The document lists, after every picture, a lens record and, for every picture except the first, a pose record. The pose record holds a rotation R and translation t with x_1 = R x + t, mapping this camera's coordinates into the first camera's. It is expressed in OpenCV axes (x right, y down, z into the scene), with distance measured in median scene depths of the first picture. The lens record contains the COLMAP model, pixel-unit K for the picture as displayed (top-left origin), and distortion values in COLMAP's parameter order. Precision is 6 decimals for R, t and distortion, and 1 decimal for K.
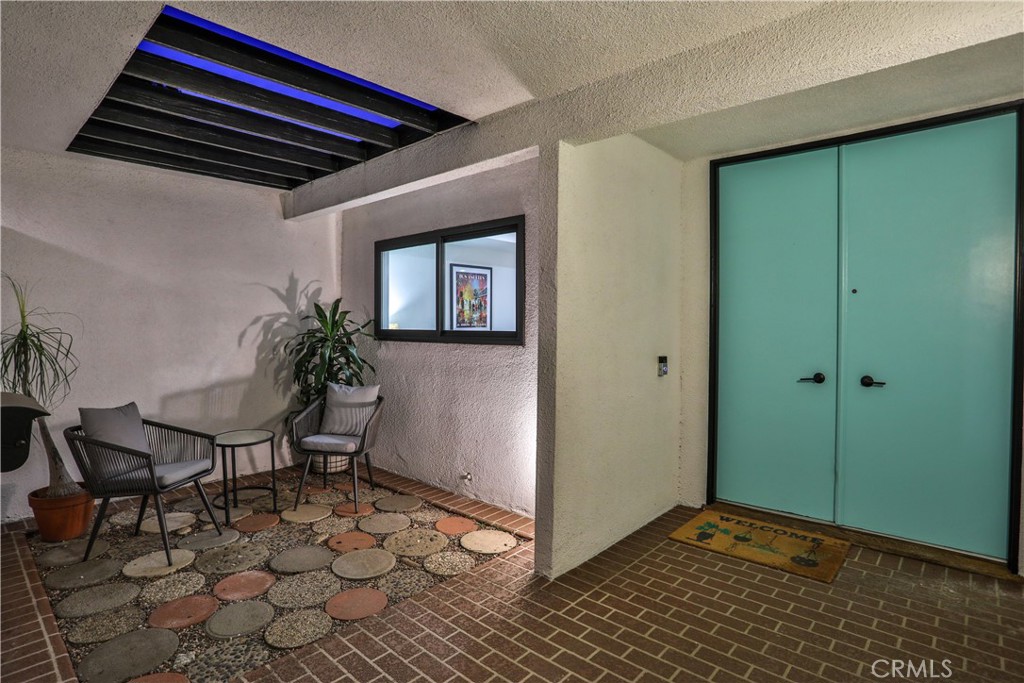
lens RADIAL K [[529.3, 0, 512.5], [0, 529.3, 332.7], [0, 0, 1]] dist [-0.076207, 0.035565]
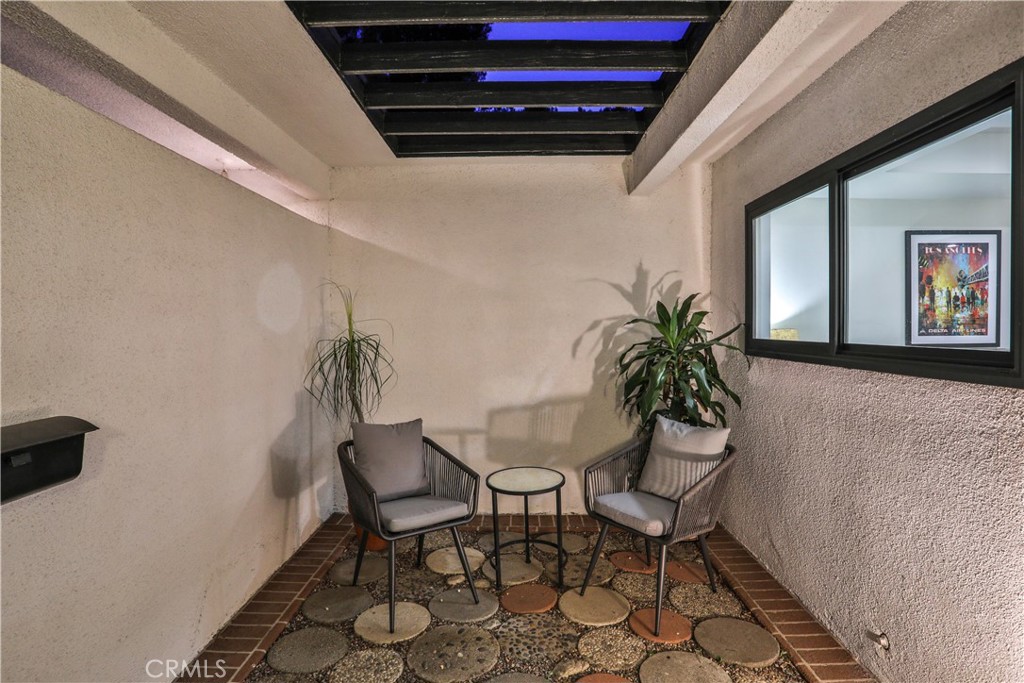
lens RADIAL K [[529.3, 0, 512.5], [0, 529.3, 332.7], [0, 0, 1]] dist [-0.076207, 0.035565]
pose [[0.659858, 0.006546, -0.751362, 0.039992], [-0.010931, 0.999940, -0.000889, -0.010920], [0.751311, 0.008800, 0.659890, 0.389046]]
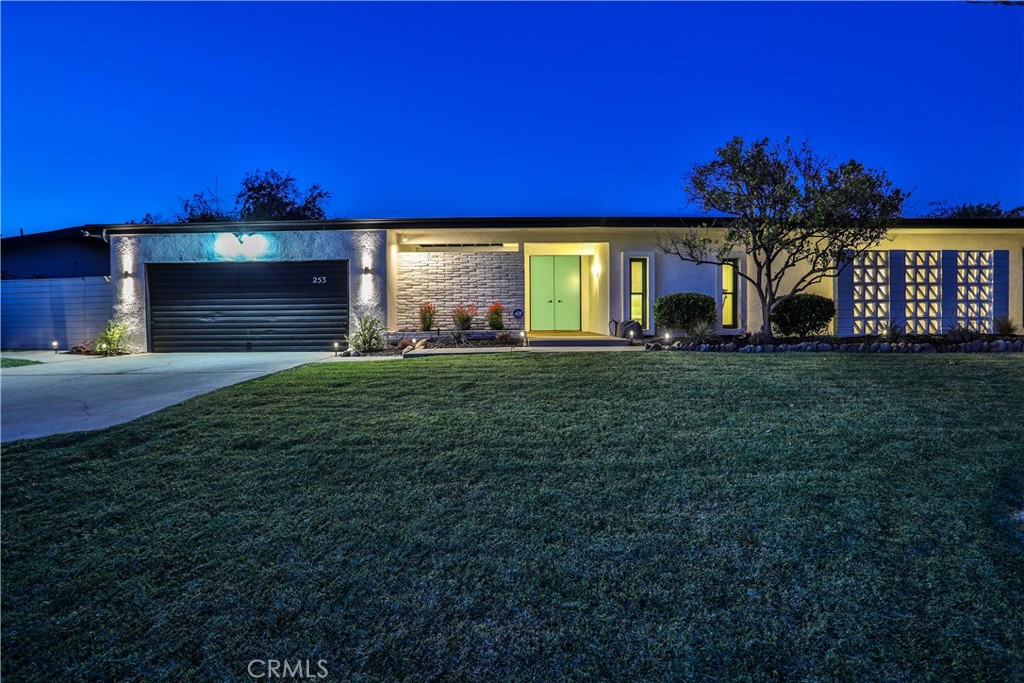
lens RADIAL K [[529.3, 0, 512.5], [0, 529.3, 332.7], [0, 0, 1]] dist [-0.076207, 0.035565]
pose [[0.743717, -0.015573, 0.668313, -2.620317], [0.016425, 0.999853, 0.005020, 0.301349], [-0.668293, 0.007243, 0.743863, -2.159206]]
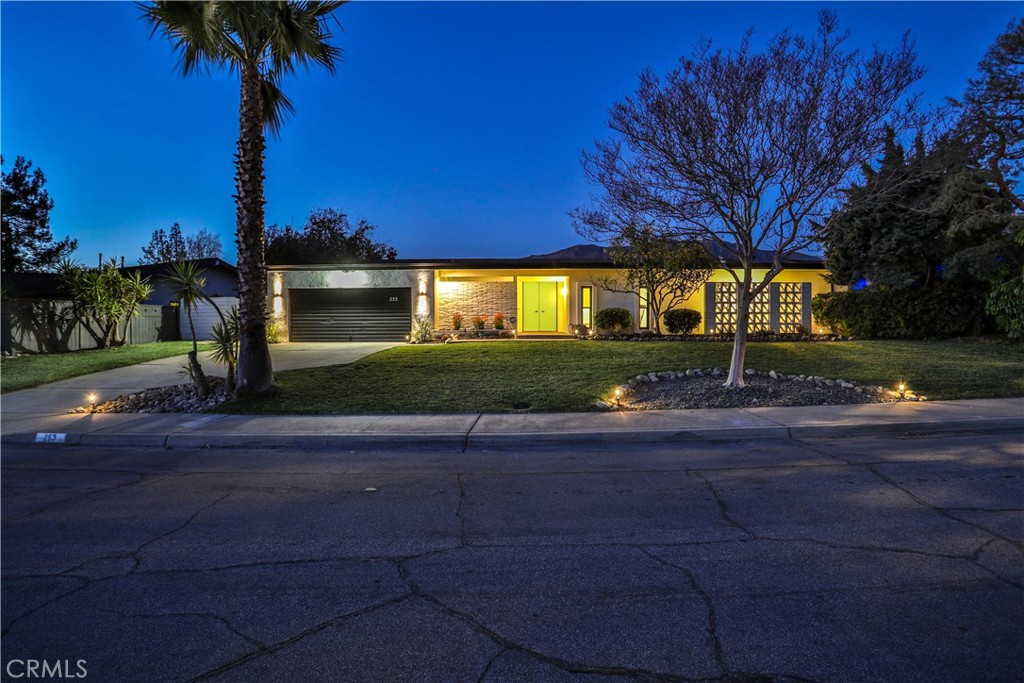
lens RADIAL K [[529.3, 0, 512.5], [0, 529.3, 332.7], [0, 0, 1]] dist [-0.076207, 0.035565]
pose [[0.752962, -0.005938, 0.658037, -3.929981], [0.011814, 0.999920, -0.004495, 0.354351], [-0.657958, 0.011158, 0.752972, -3.774610]]
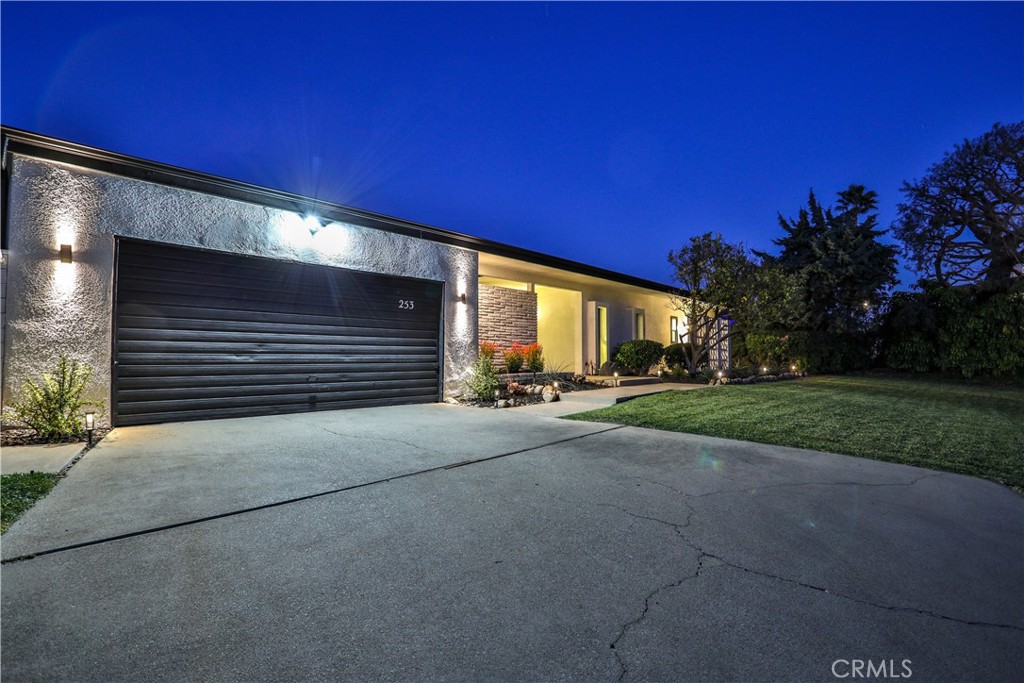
lens RADIAL K [[529.3, 0, 512.5], [0, 529.3, 332.7], [0, 0, 1]] dist [-0.076207, 0.035565]
pose [[-0.026937, 0.051110, 0.998330, -3.639857], [0.016550, 0.998578, -0.050676, 0.228063], [-0.999500, 0.015158, -0.027745, 0.497648]]
